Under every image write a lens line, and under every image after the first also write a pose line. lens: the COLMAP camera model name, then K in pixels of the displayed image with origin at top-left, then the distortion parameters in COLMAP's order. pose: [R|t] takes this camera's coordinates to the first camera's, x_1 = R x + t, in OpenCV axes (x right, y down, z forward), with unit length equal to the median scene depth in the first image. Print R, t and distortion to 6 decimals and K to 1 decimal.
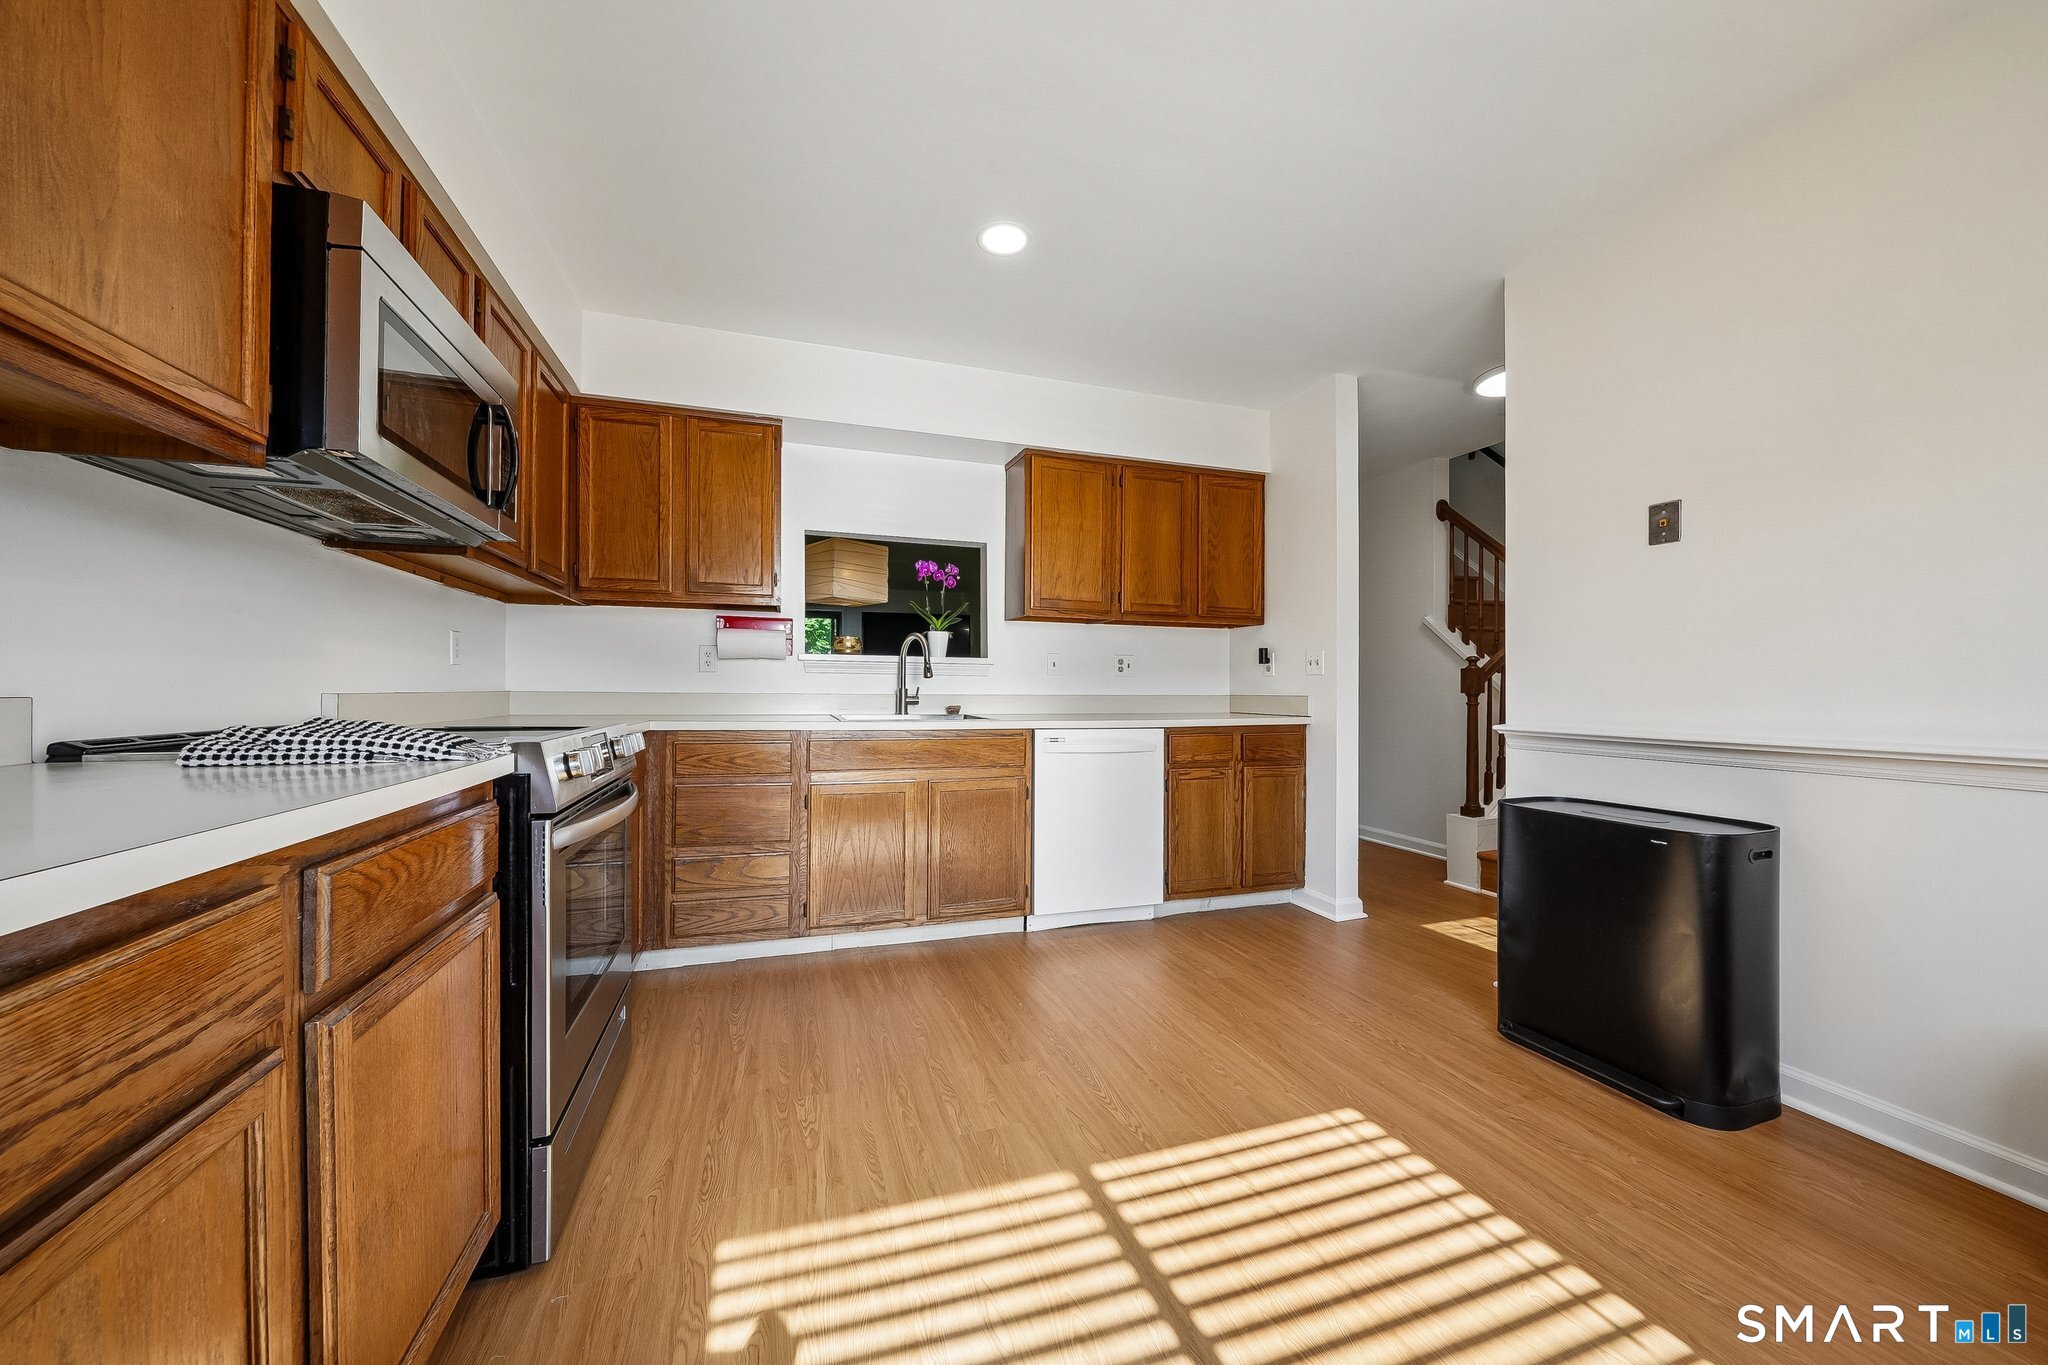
lens RADIAL K [[714.2, 0, 1025.6], [0, 714.2, 685.2], [0, 0, 1]] dist [0.000404, 0.000085]
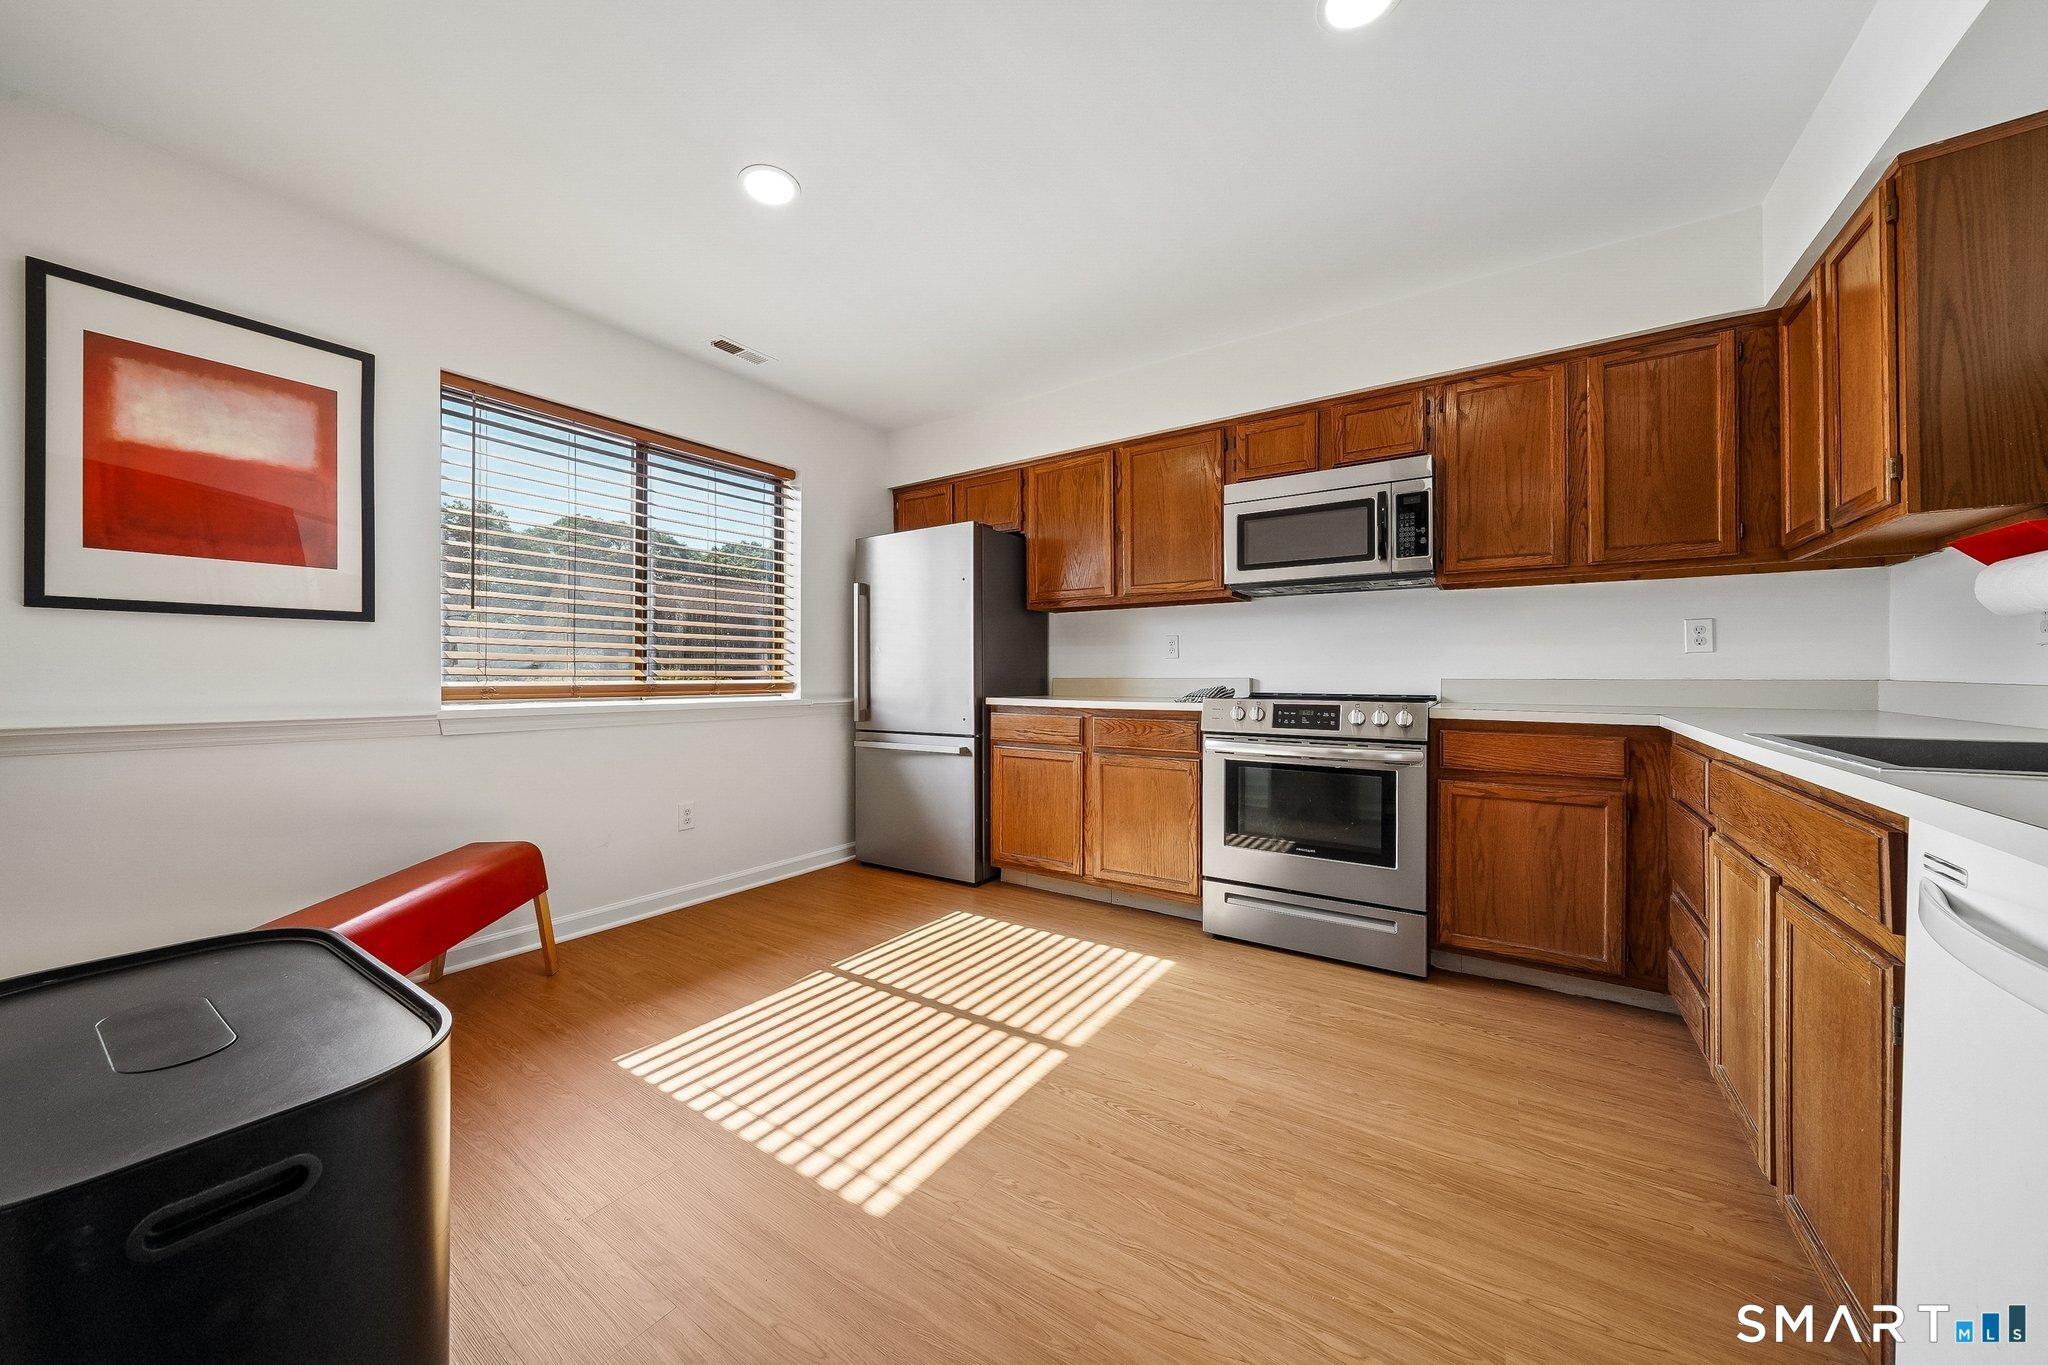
lens RADIAL K [[714.2, 0, 1023.5], [0, 714.2, 677.9], [0, 0, 1]] dist [0.000404, 0.000085]
pose [[-0.791488, -0.011371, -0.611079, 0.915538], [-0.010024, 0.999934, -0.005623, 0.021965], [0.611102, 0.001675, -0.791550, 1.923914]]
